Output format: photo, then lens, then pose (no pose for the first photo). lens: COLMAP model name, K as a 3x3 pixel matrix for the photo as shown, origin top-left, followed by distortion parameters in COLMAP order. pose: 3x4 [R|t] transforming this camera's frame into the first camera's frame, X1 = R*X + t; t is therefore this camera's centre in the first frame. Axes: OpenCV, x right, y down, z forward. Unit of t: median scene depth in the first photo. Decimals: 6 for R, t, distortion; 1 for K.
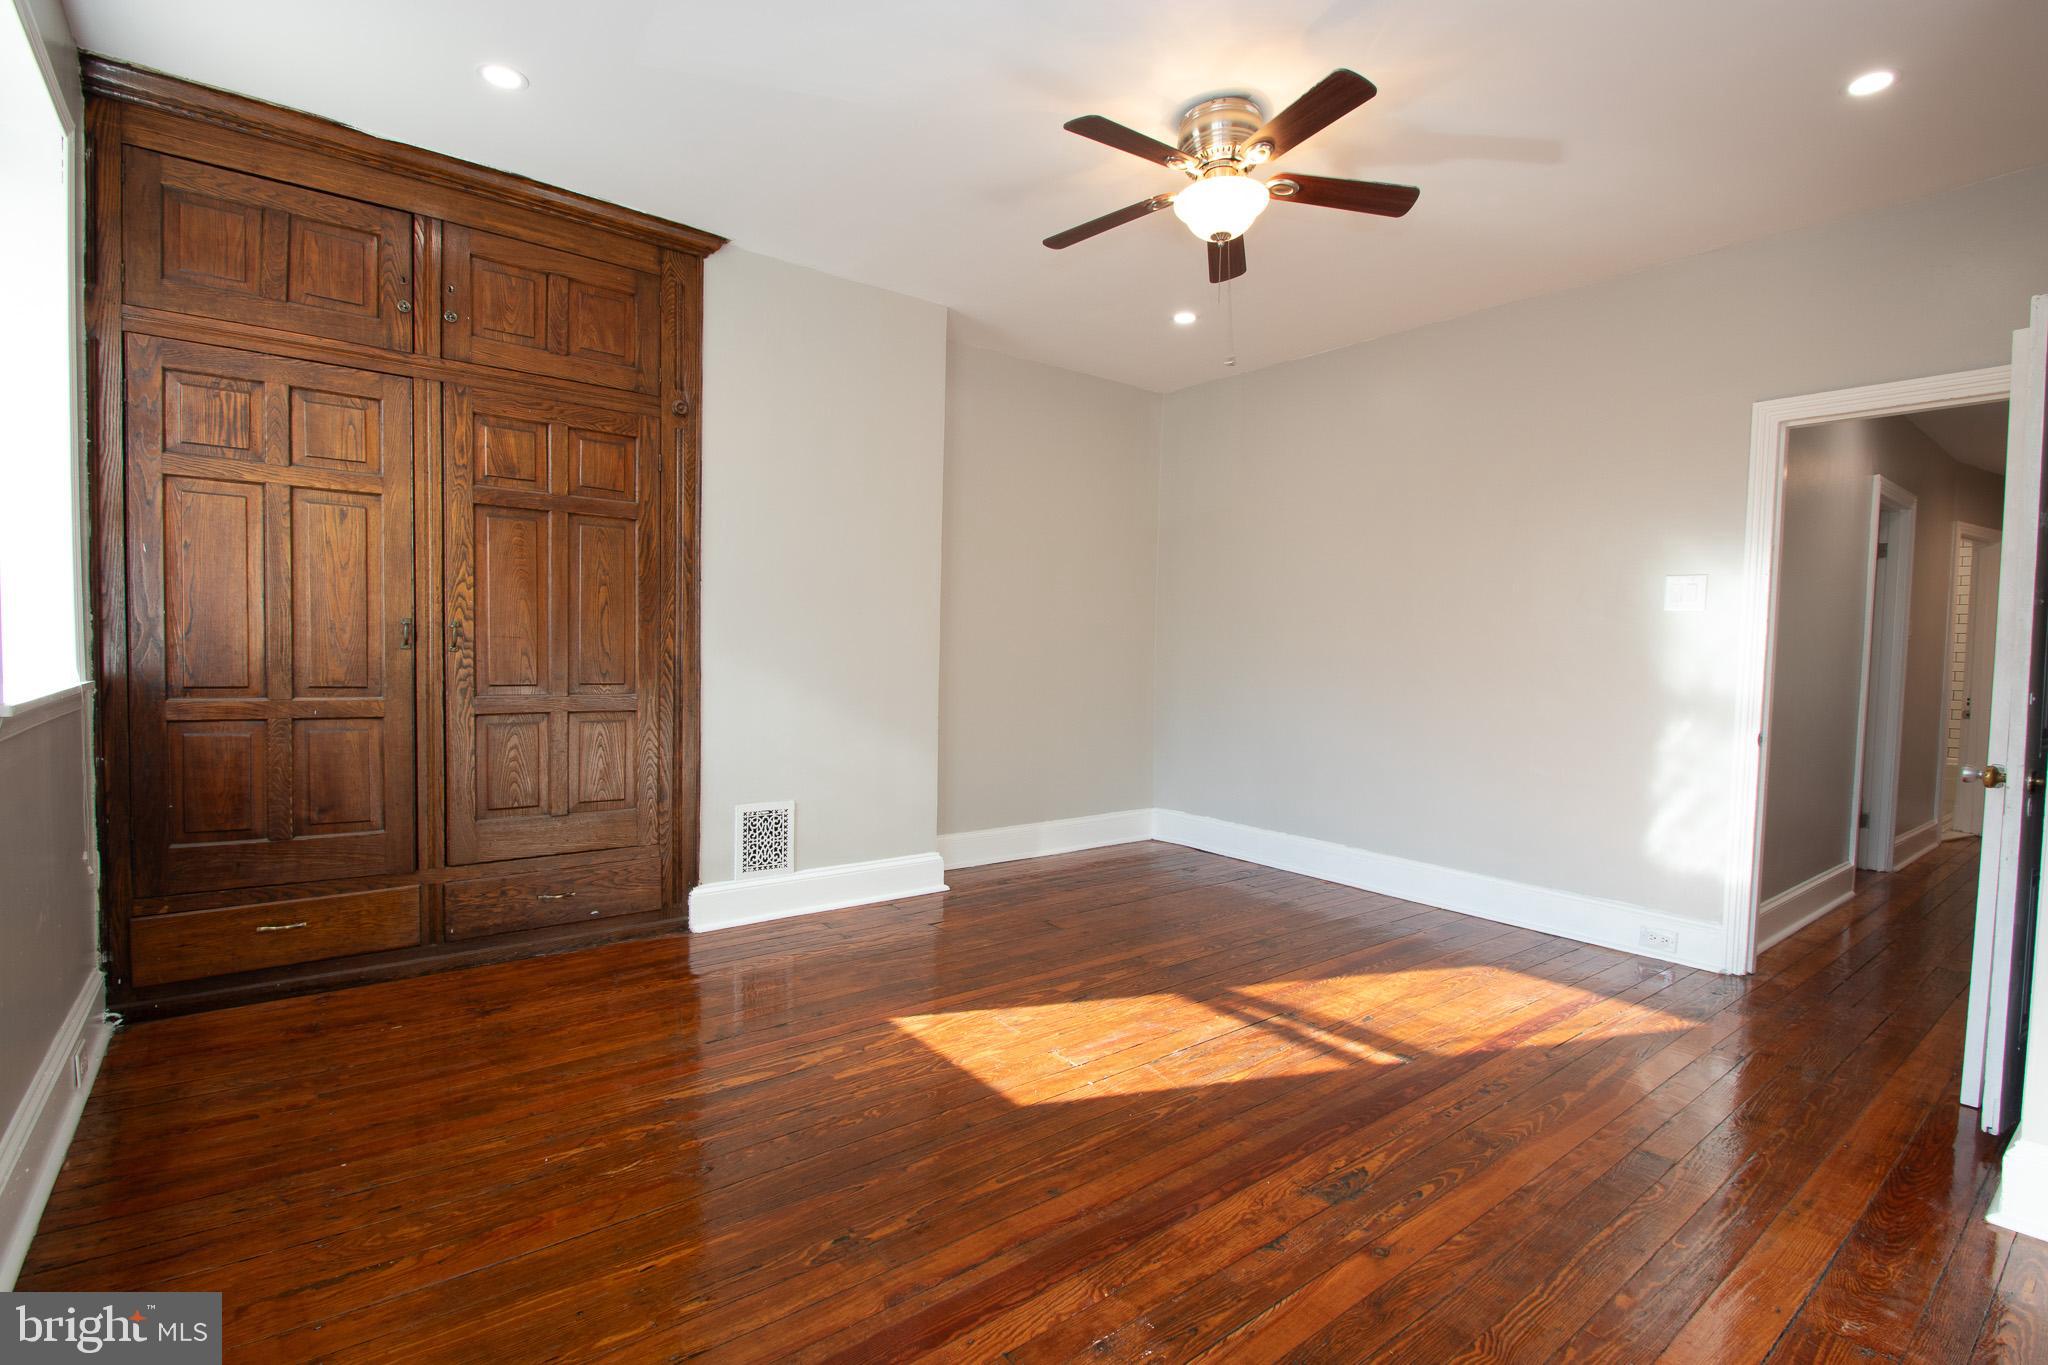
lens RADIAL K [[951.1, 0, 1021.3], [0, 951.1, 690.9], [0, 0, 1]] dist [0.012411, -0.017265]
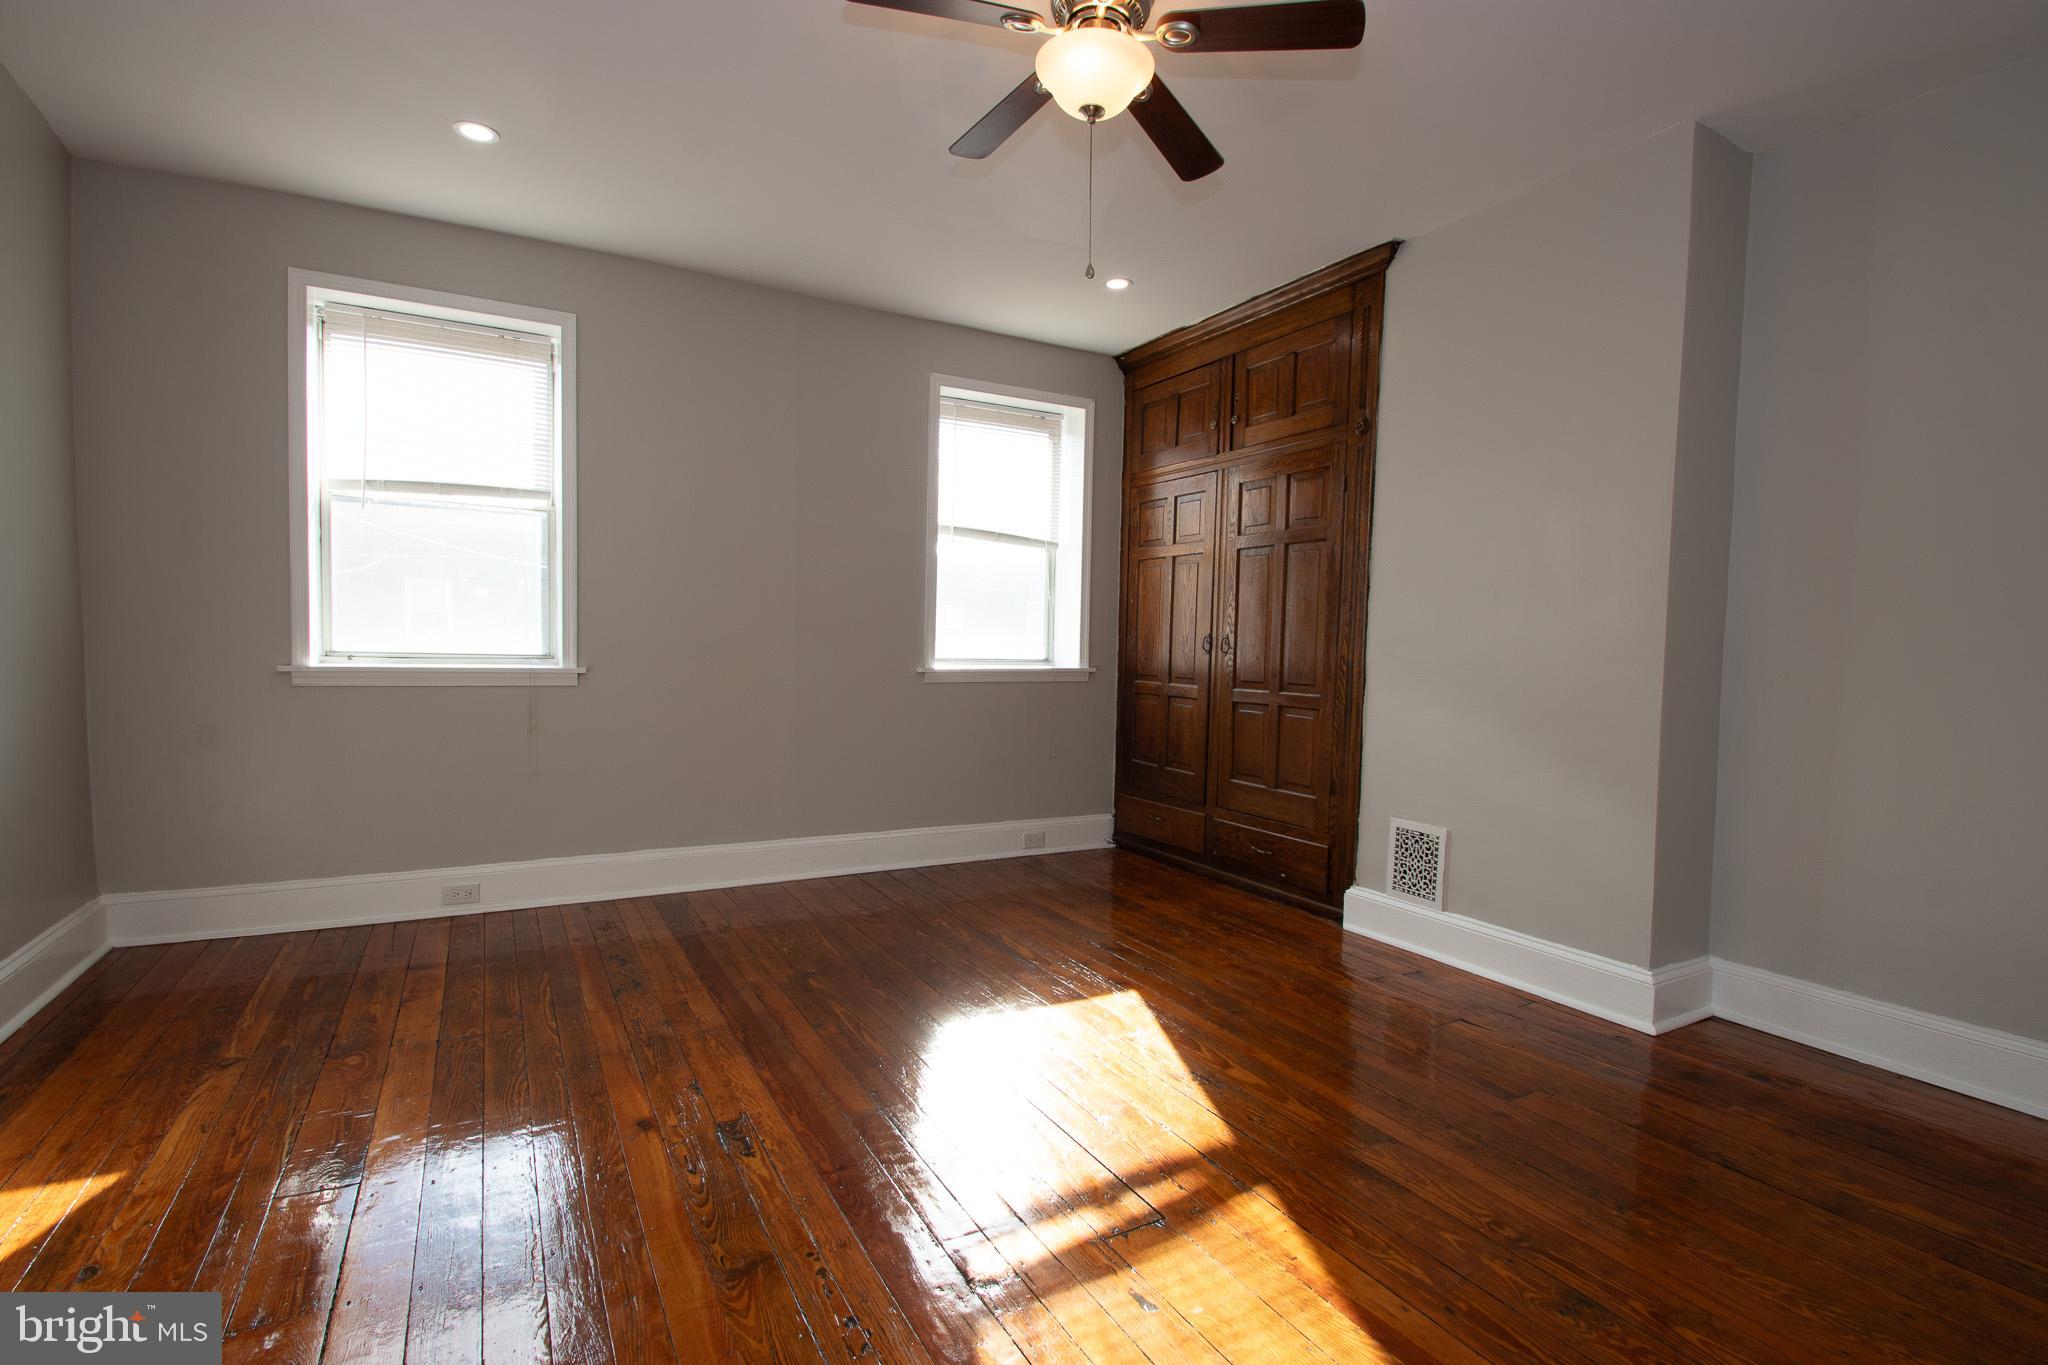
lens RADIAL K [[955.5, 0, 1024.0], [0, 955.5, 682.5], [0, 0, 1]] dist [0.012137, -0.016641]
pose [[-0.153416, 0.015720, -0.988037, 0.769192], [-0.068631, 0.997289, 0.026524, -0.017029], [0.985775, 0.071879, -0.151922, 0.834610]]
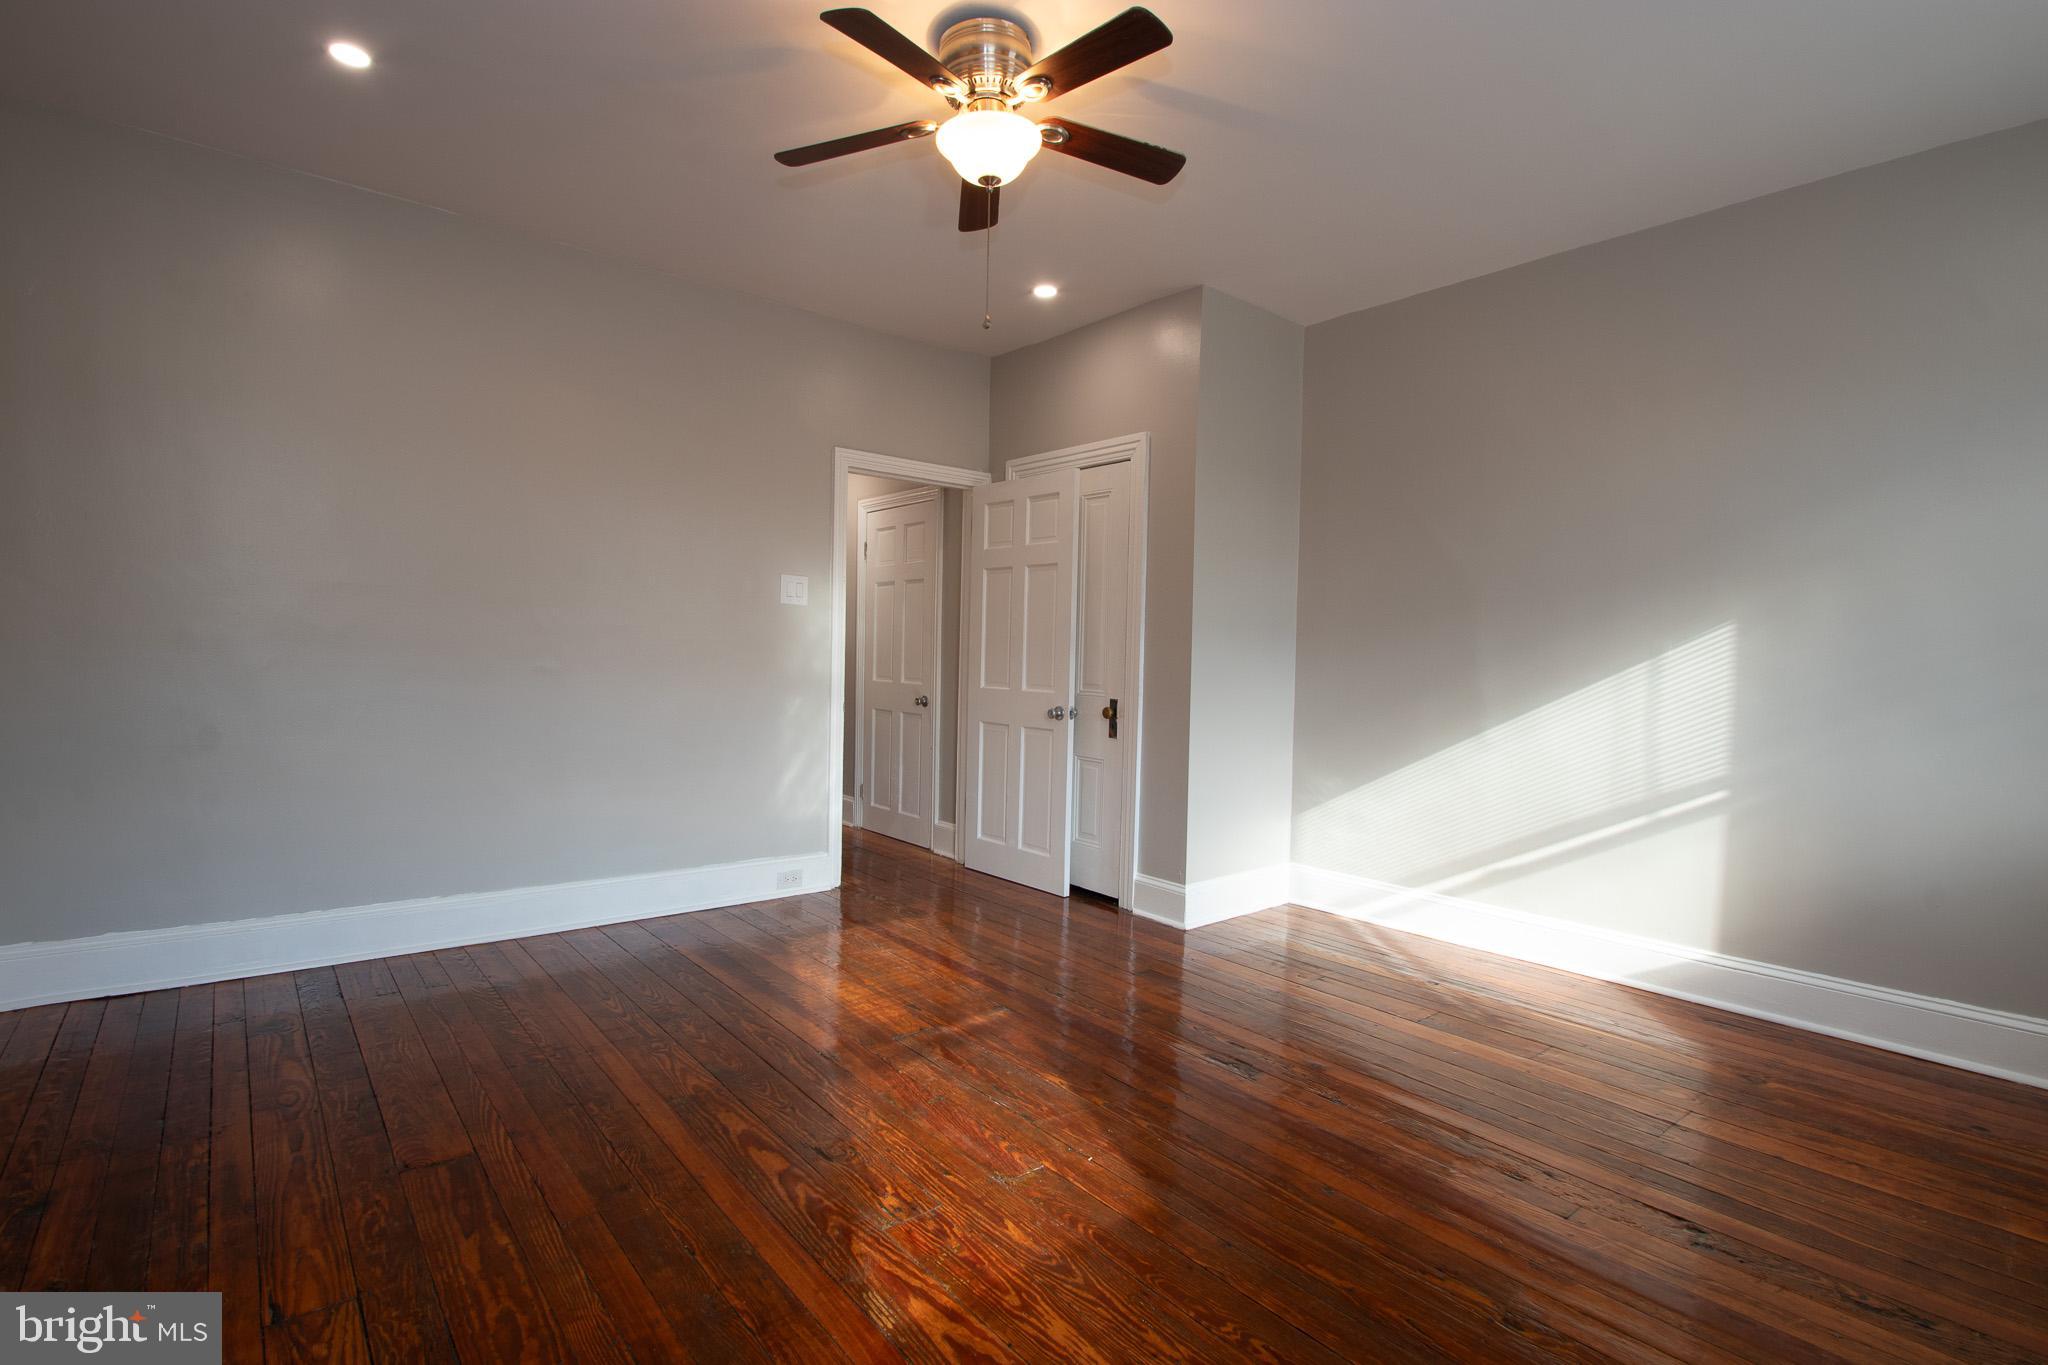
lens RADIAL K [[964.4, 0, 1025.2], [0, 964.4, 626.1], [0, 0, 1]] dist [0.018552, 0.000138]
pose [[-0.034716, 0.006262, 0.999378, -0.566450], [0.021087, 0.999762, -0.005532, -0.043520], [-0.999175, 0.020882, -0.034840, 0.764963]]
